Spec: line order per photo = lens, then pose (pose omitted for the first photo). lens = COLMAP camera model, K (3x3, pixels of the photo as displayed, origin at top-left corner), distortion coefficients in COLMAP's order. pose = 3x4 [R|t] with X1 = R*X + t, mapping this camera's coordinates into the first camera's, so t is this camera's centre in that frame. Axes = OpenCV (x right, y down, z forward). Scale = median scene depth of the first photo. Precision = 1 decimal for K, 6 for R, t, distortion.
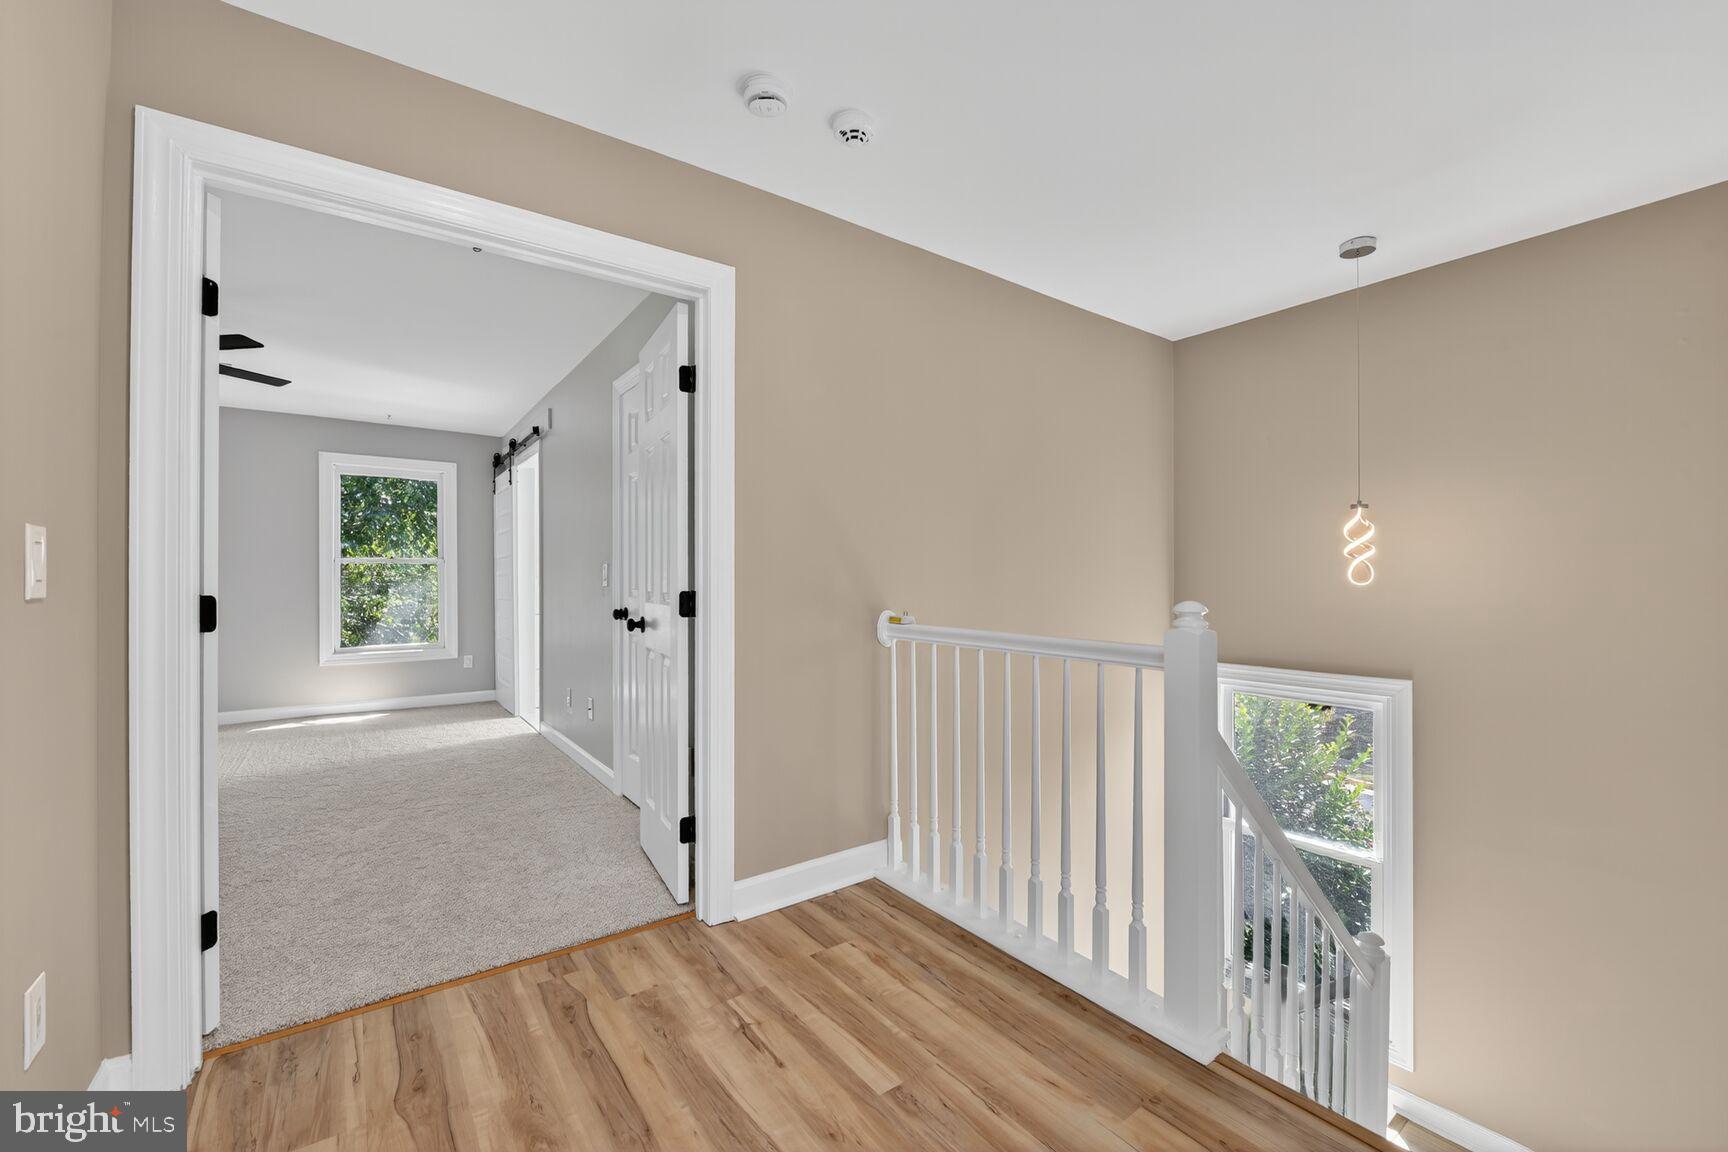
lens RADIAL K [[696.1, 0, 854.1], [0, 696.1, 582.5], [0, 0, 1]] dist [-0.008637, -0.000170]
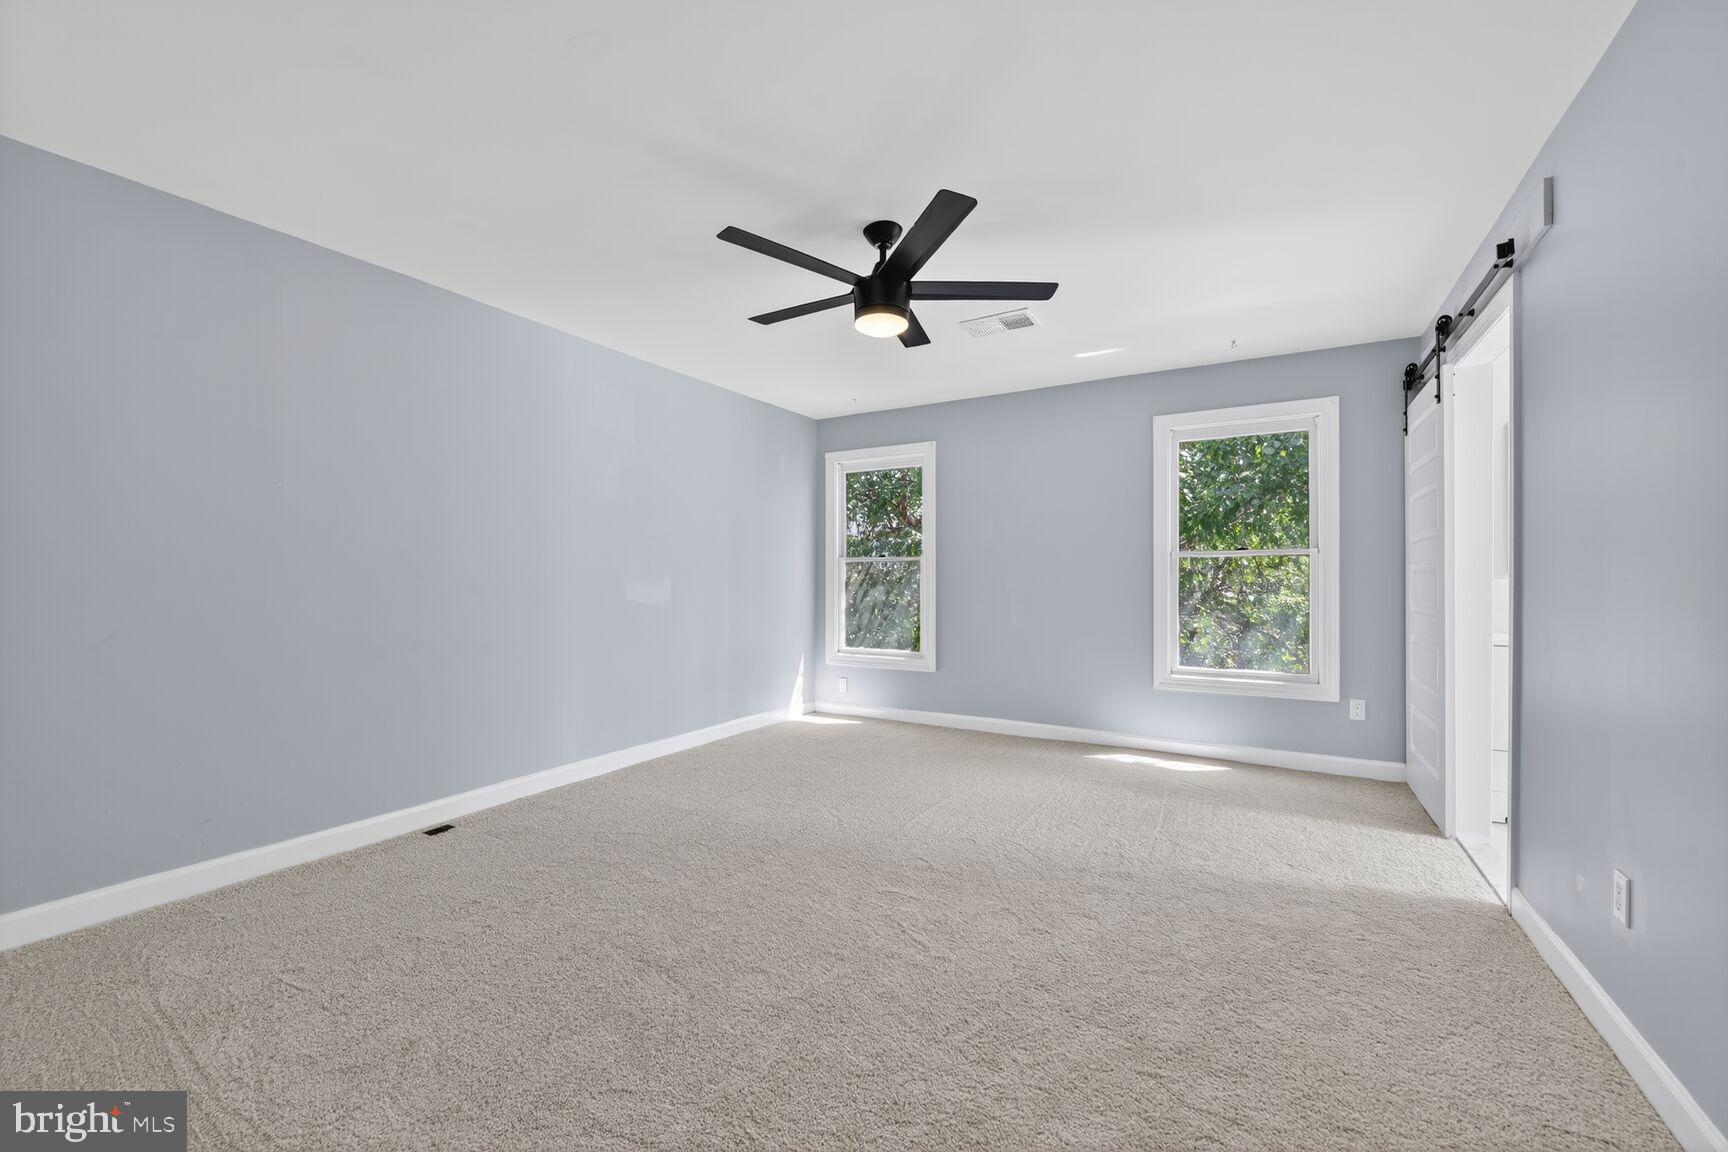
lens RADIAL K [[696.1, 0, 854.1], [0, 696.1, 582.5], [0, 0, 1]] dist [-0.008637, -0.000170]
pose [[0.403689, 0.007123, -0.914869, -0.183085], [-0.000362, 0.999971, 0.007626, -0.006099], [0.914896, -0.002747, 0.403680, 0.362361]]
